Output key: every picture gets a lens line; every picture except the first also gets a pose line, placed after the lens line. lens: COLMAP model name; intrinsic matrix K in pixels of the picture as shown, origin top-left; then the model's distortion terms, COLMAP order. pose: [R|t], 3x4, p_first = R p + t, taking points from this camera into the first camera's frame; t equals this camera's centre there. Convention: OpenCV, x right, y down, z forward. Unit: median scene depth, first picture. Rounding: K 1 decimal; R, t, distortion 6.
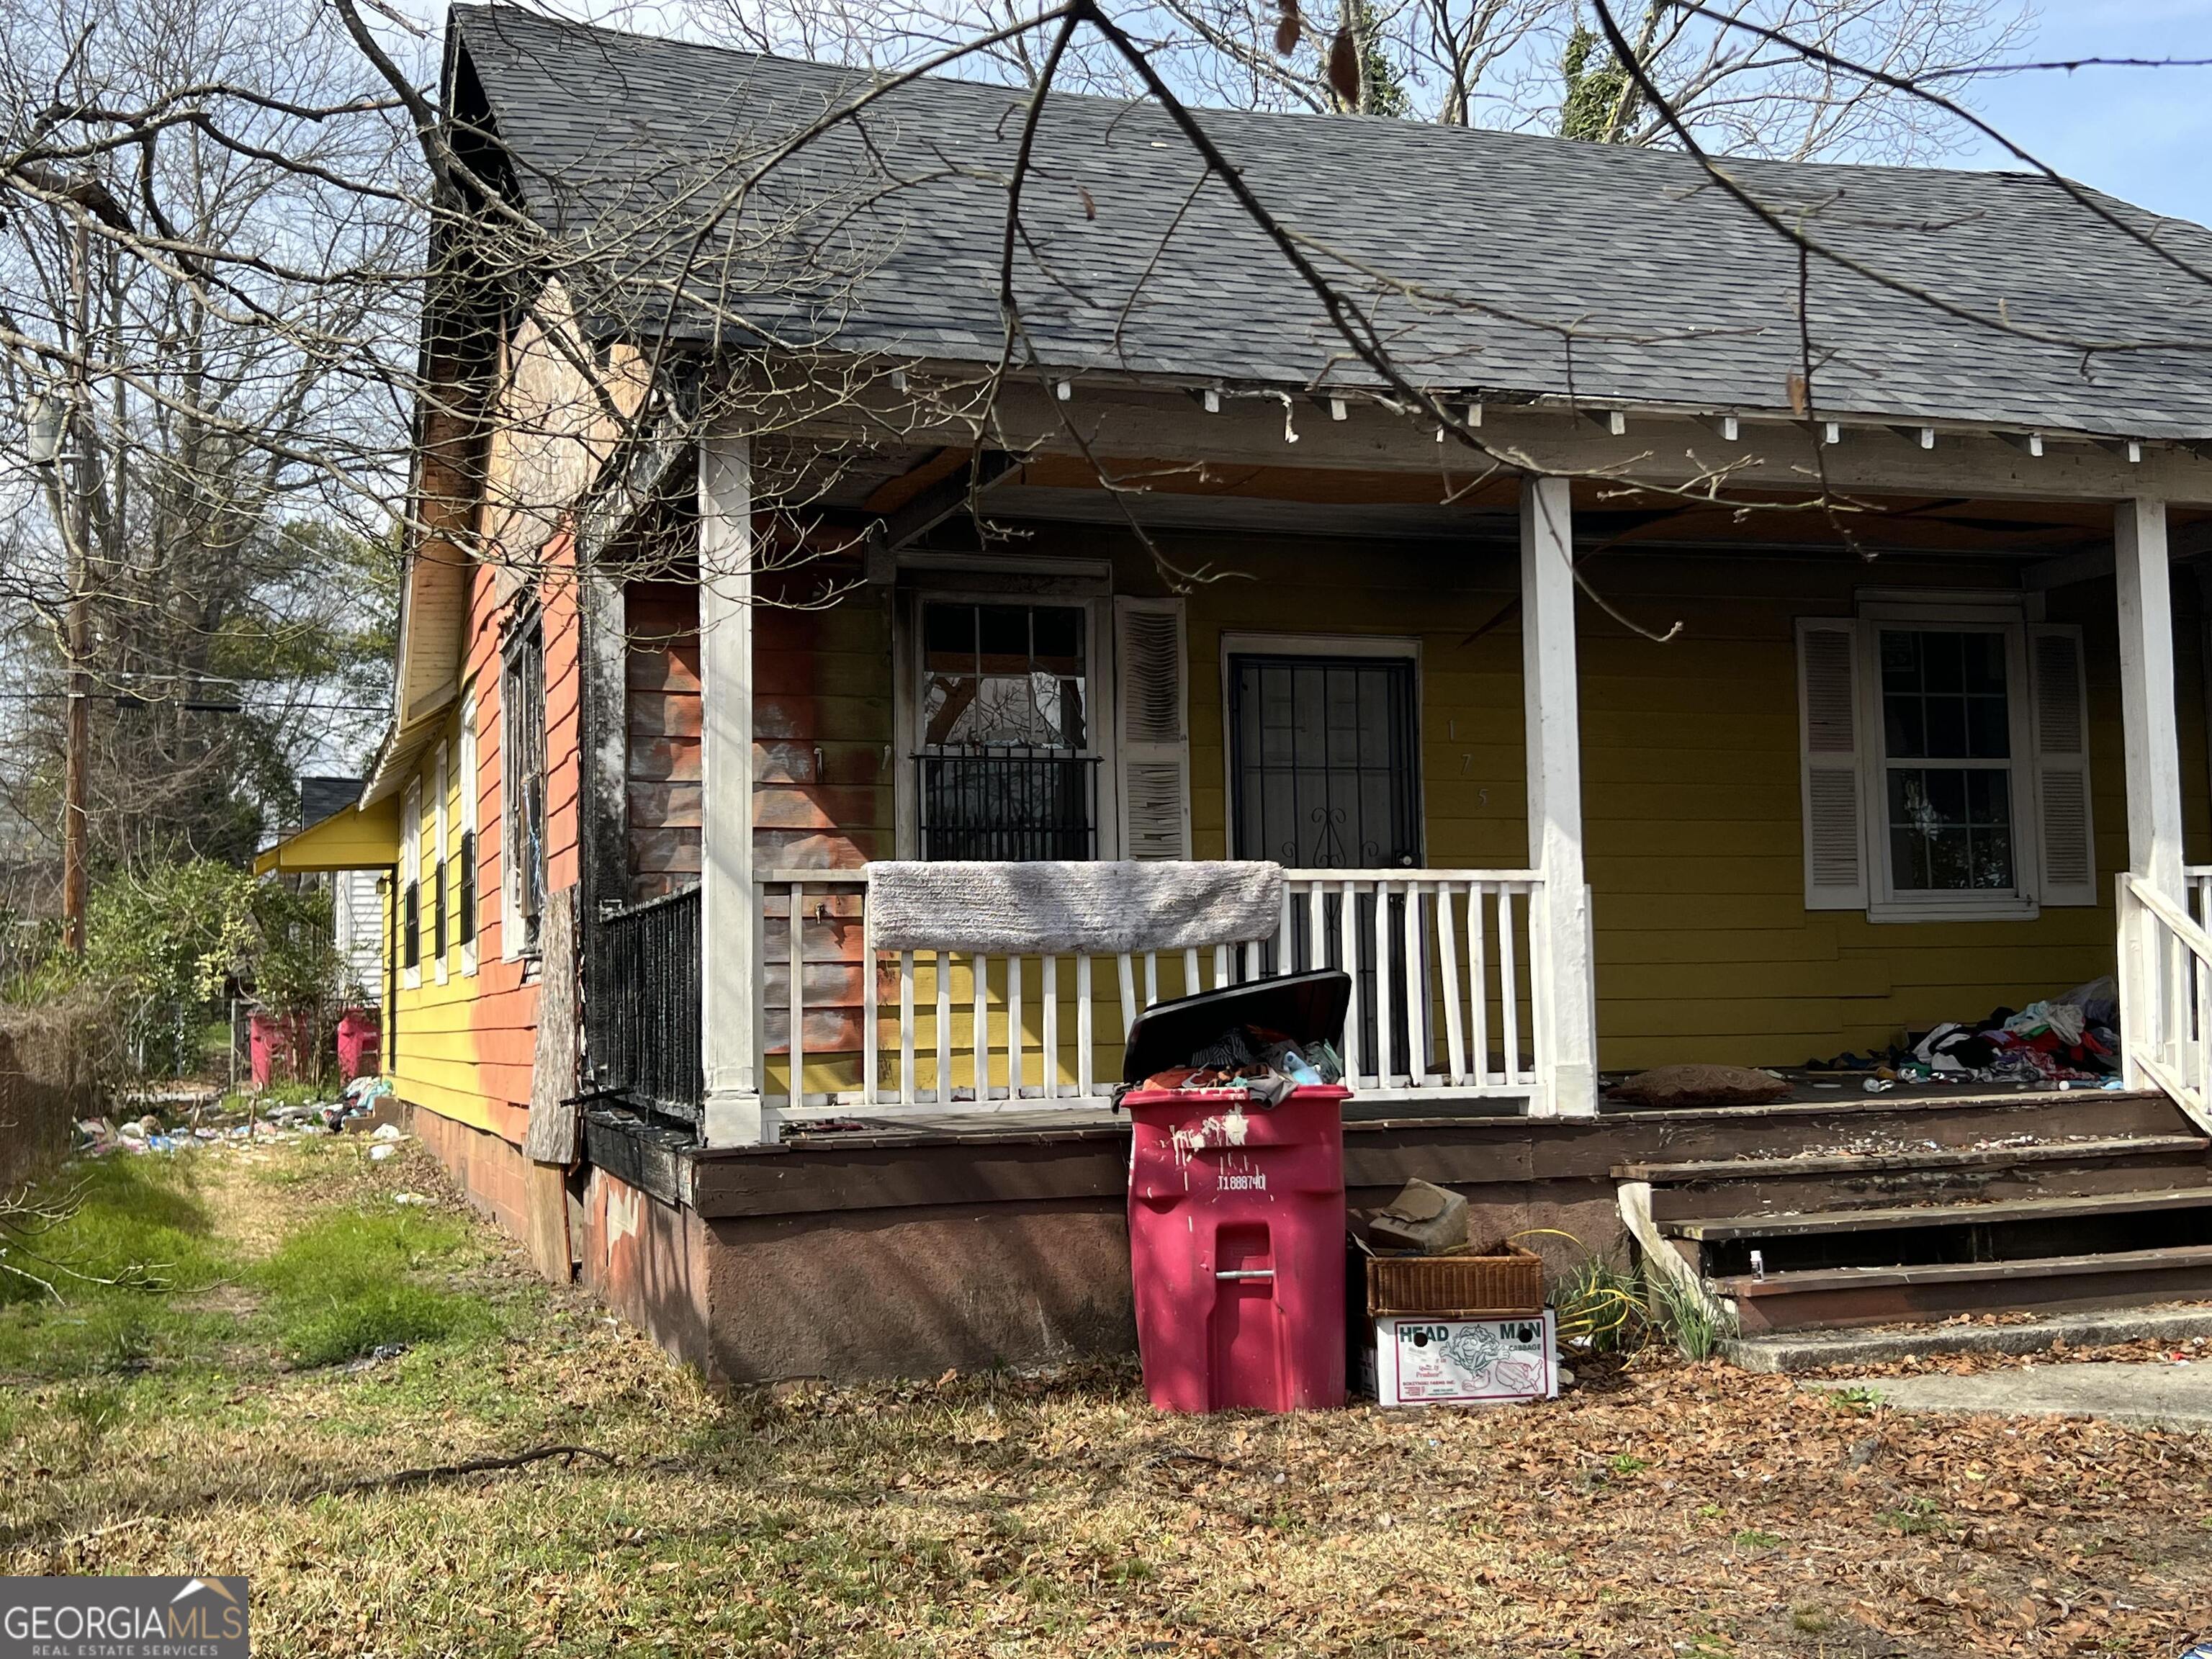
lens RADIAL K [[2434.8, 0, 1106.0], [0, 2434.8, 829.5], [0, 0, 1]] dist [0.094215, -0.006835]
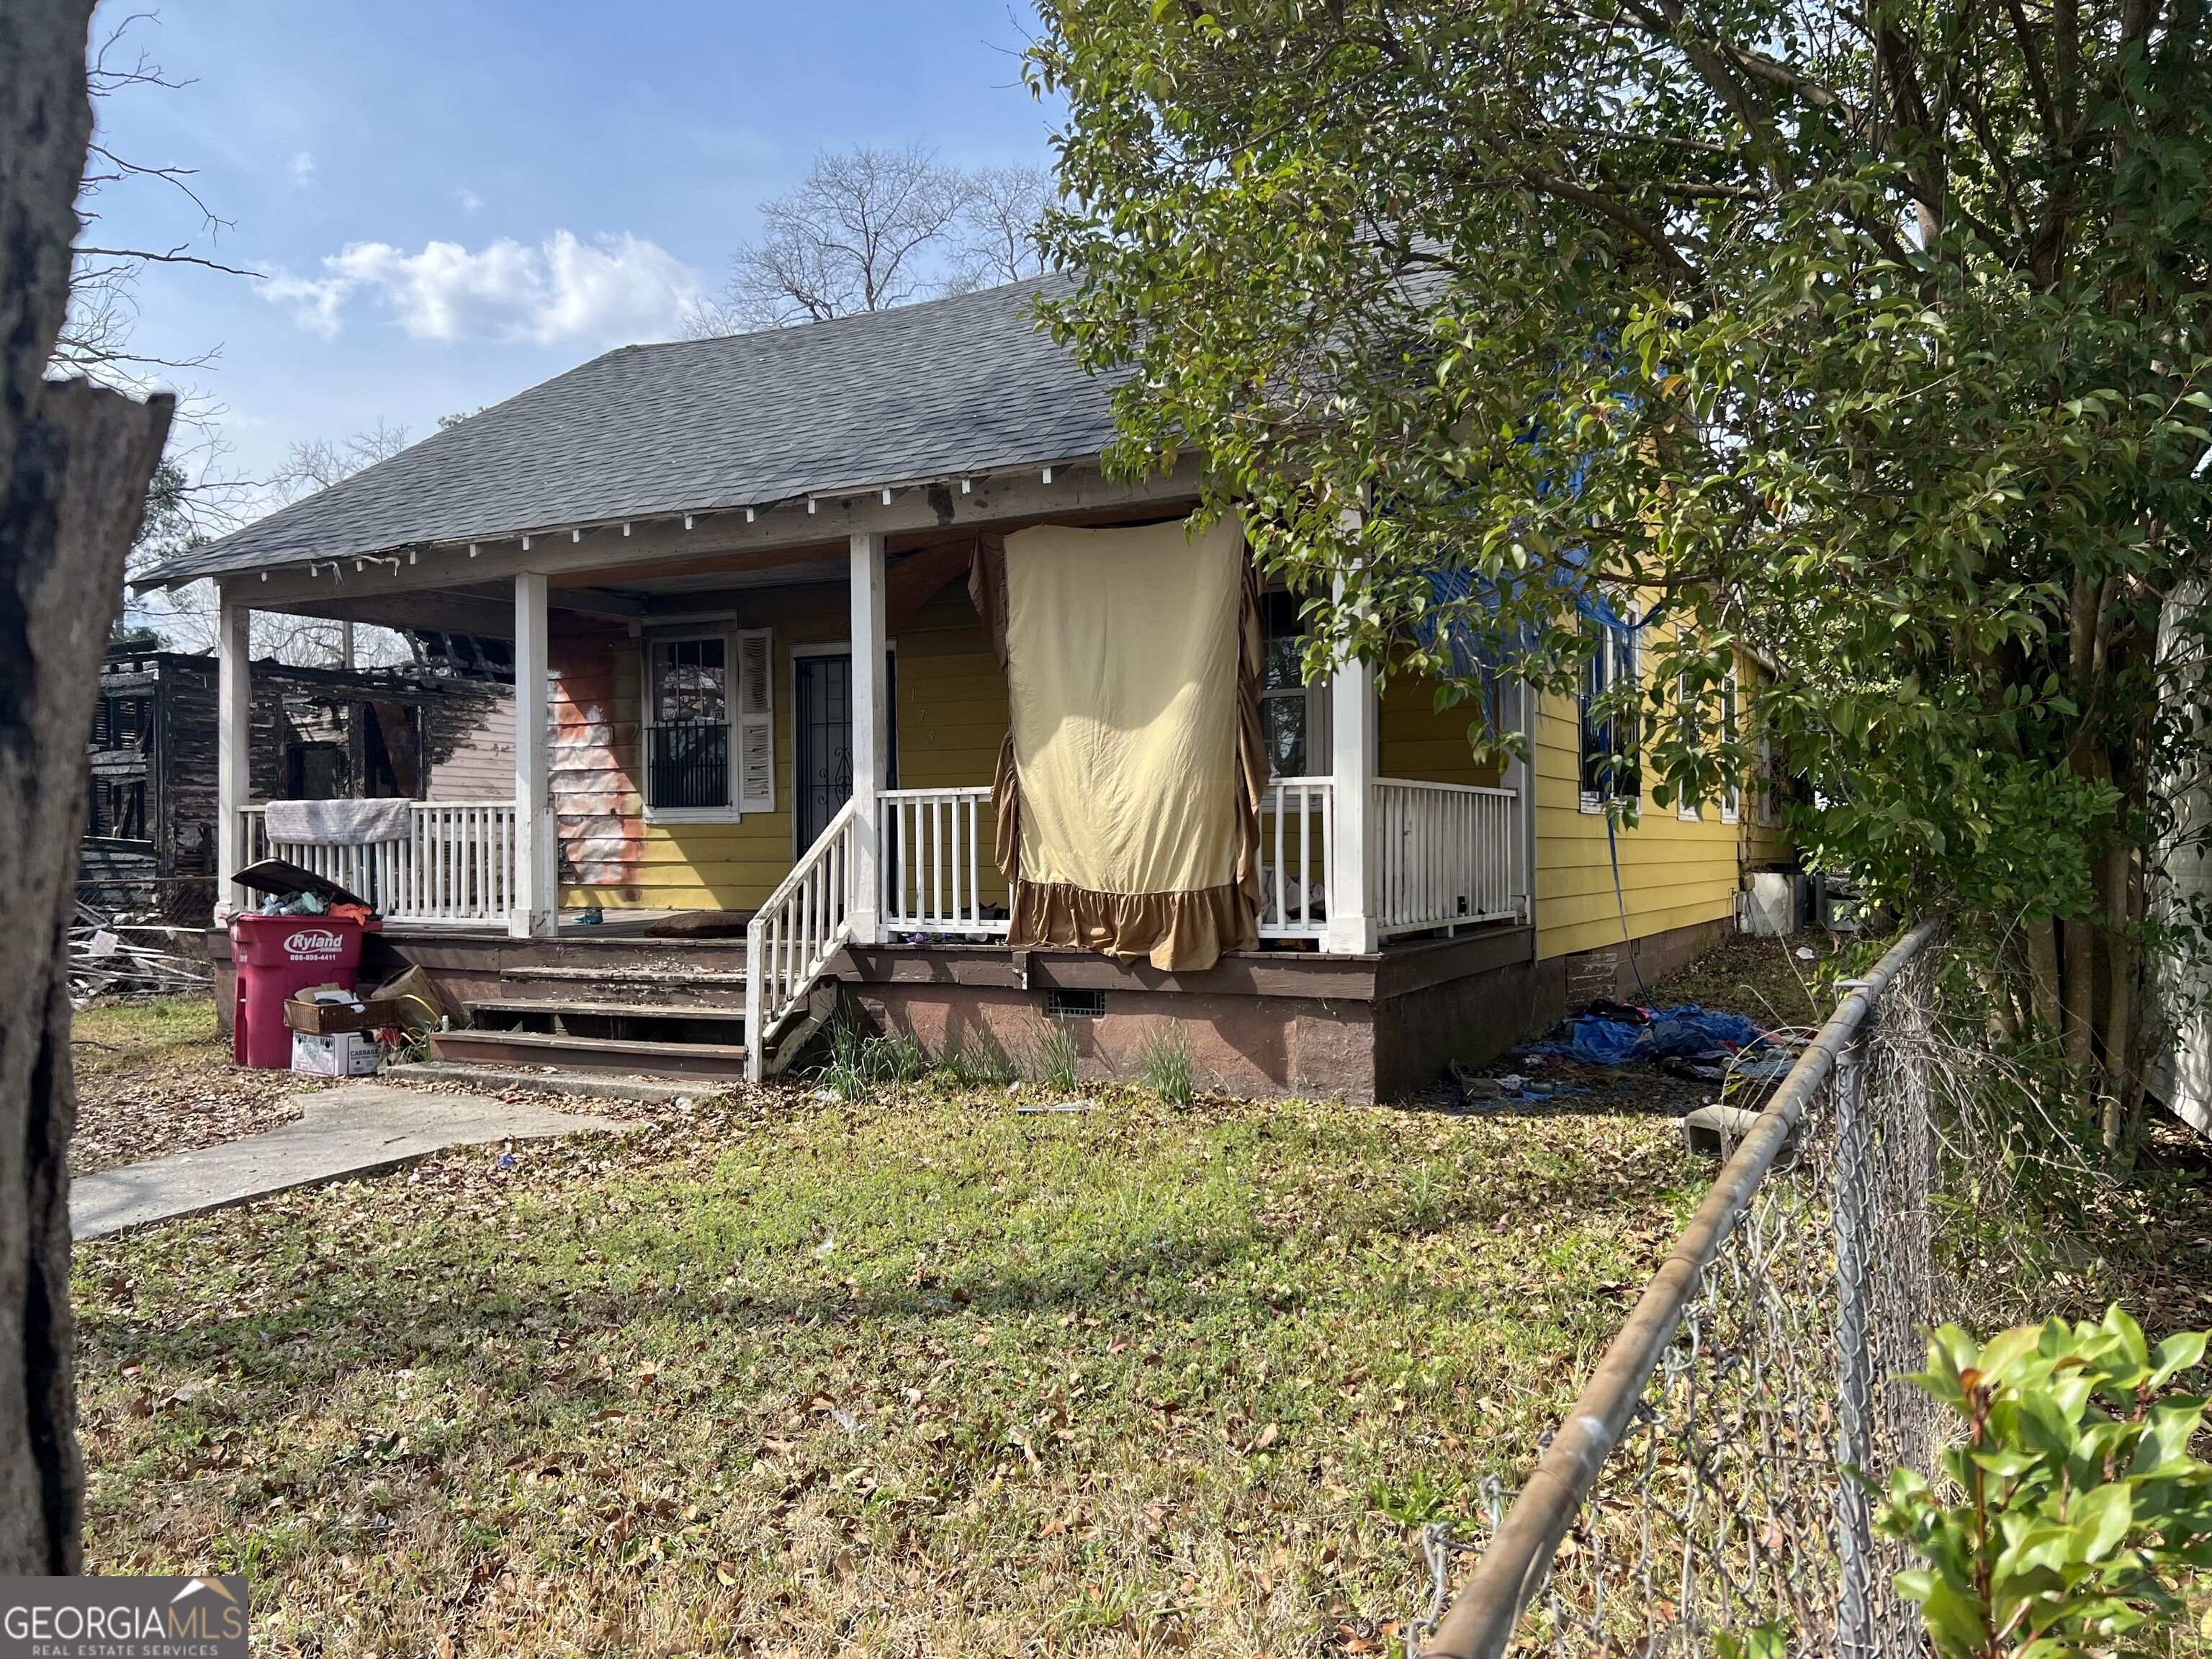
lens RADIAL K [[1655.0, 0, 1096.6], [0, 1655.0, 844.9], [0, 0, 1]] dist [0.168738, -0.292889]
pose [[0.651686, 0.019953, -0.758226, 1.392438], [0.047770, 0.996590, 0.067283, -0.013697], [0.756983, -0.080068, 0.648511, 0.519892]]
